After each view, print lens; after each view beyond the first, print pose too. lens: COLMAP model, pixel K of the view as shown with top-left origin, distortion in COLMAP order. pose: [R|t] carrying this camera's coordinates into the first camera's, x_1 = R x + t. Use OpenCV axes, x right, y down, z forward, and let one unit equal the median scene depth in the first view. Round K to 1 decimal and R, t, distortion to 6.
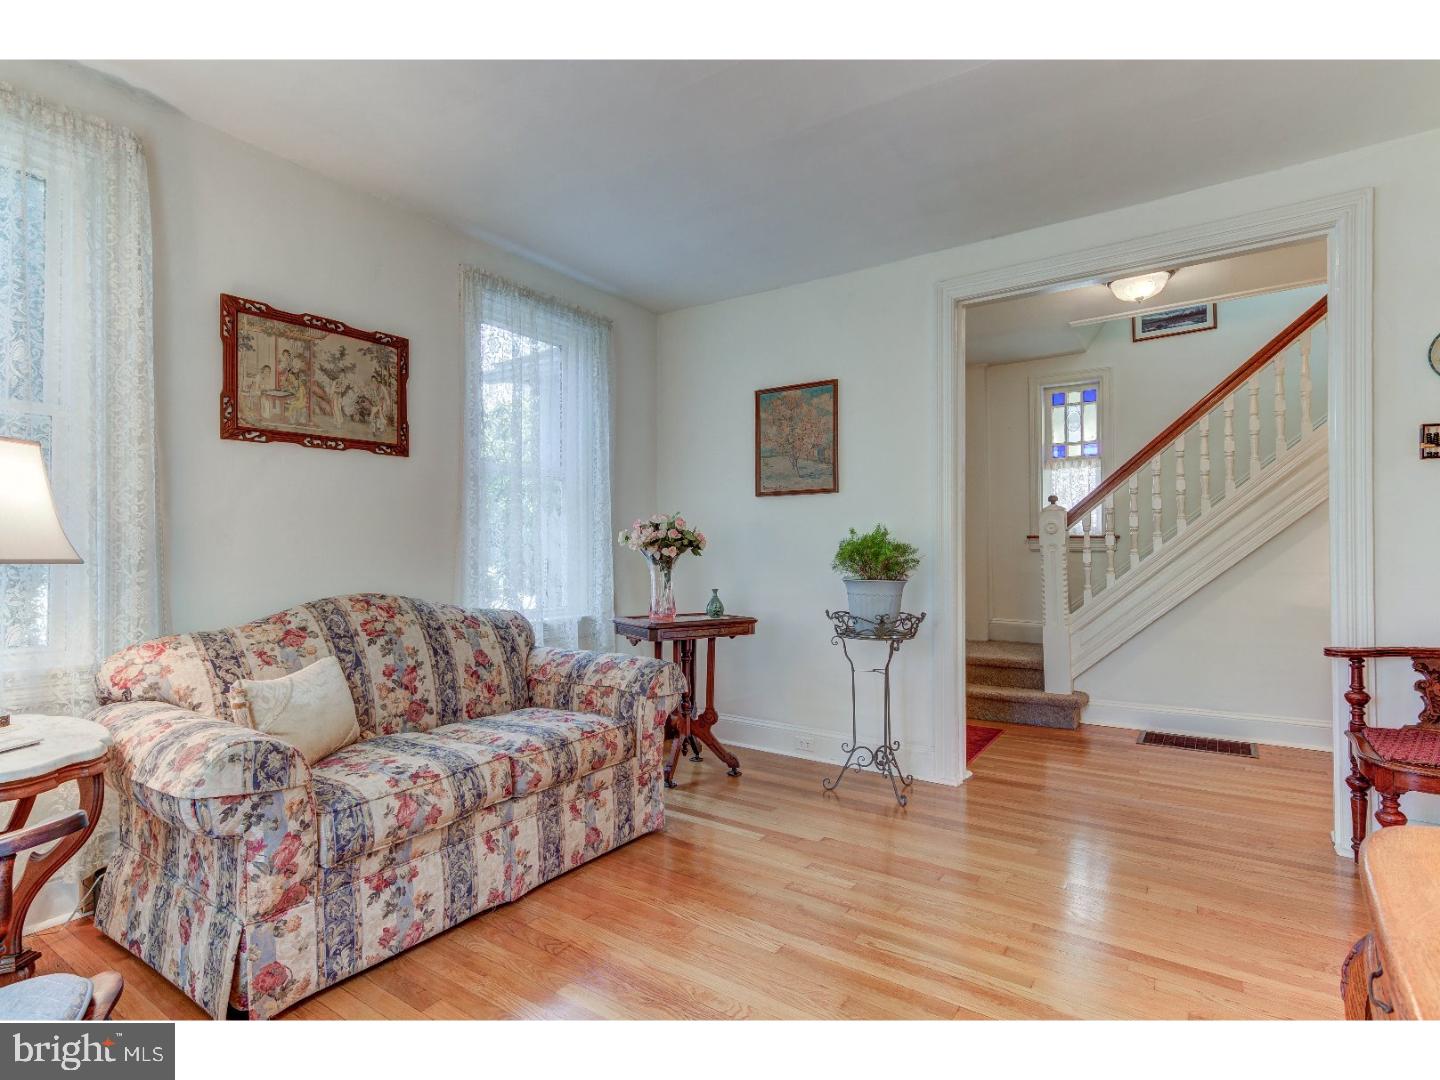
lens RADIAL K [[722.8, 0, 718.4], [0, 722.8, 546.3], [0, 0, 1]] dist [0.024575, -0.010202]
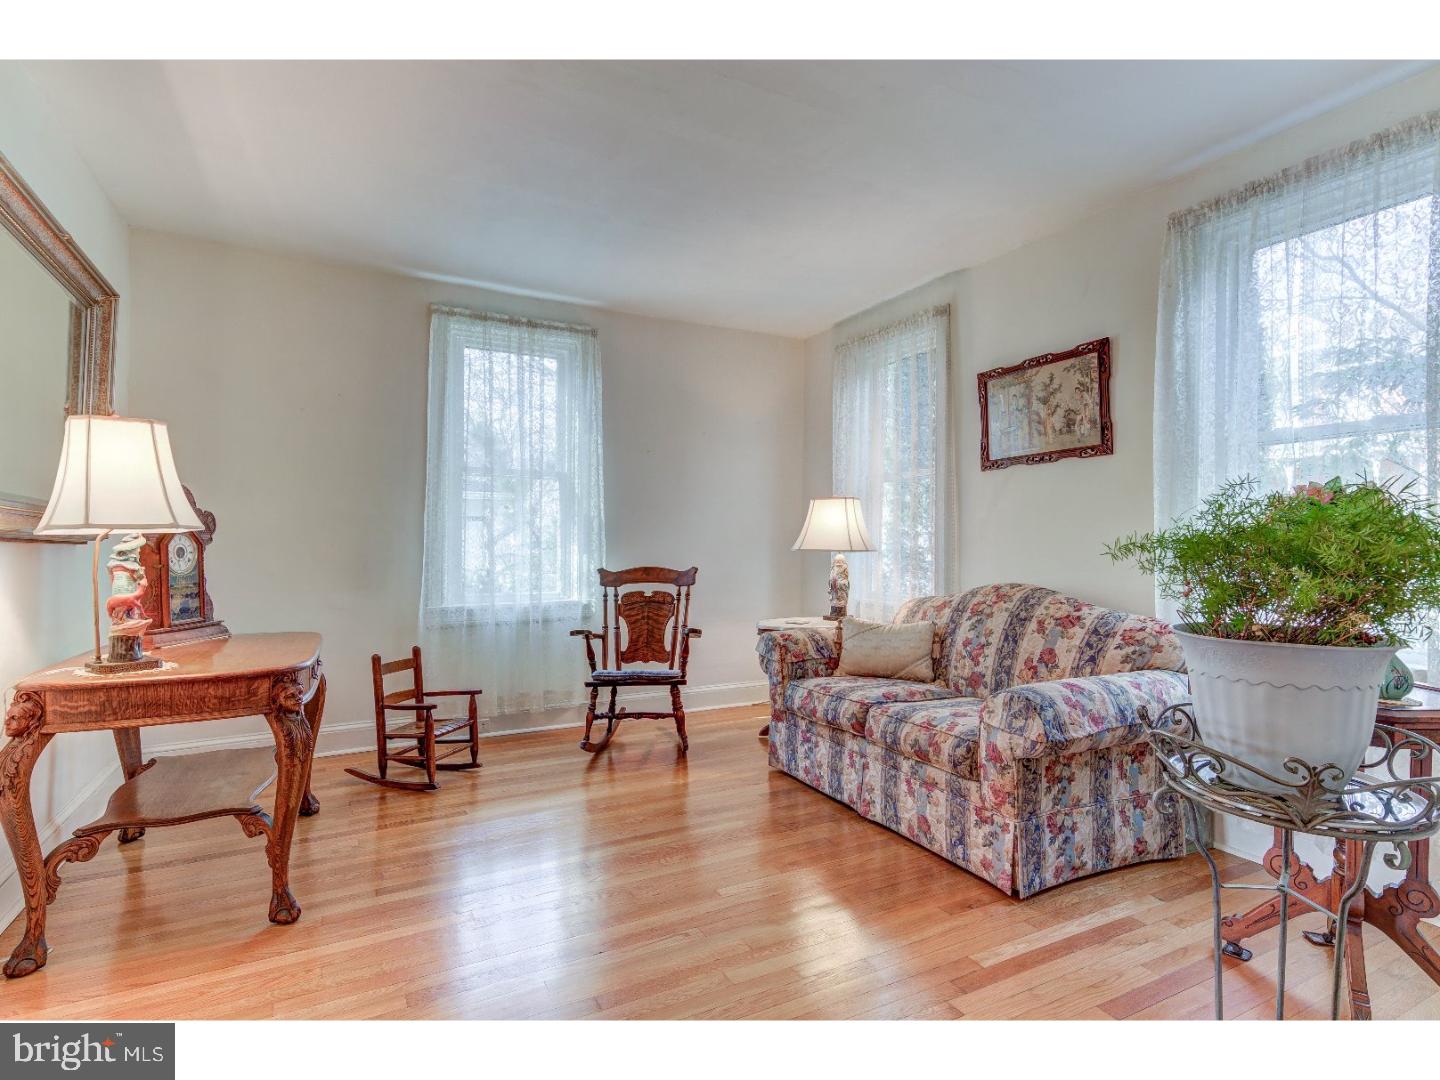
lens RADIAL K [[722.8, 0, 718.4], [0, 722.8, 546.3], [0, 0, 1]] dist [0.024575, -0.010202]
pose [[-0.463440, 0.000804, -0.886128, 0.827929], [-0.000251, 0.999999, 0.001038, 0.002900], [0.886128, 0.000704, -0.463440, 1.151809]]
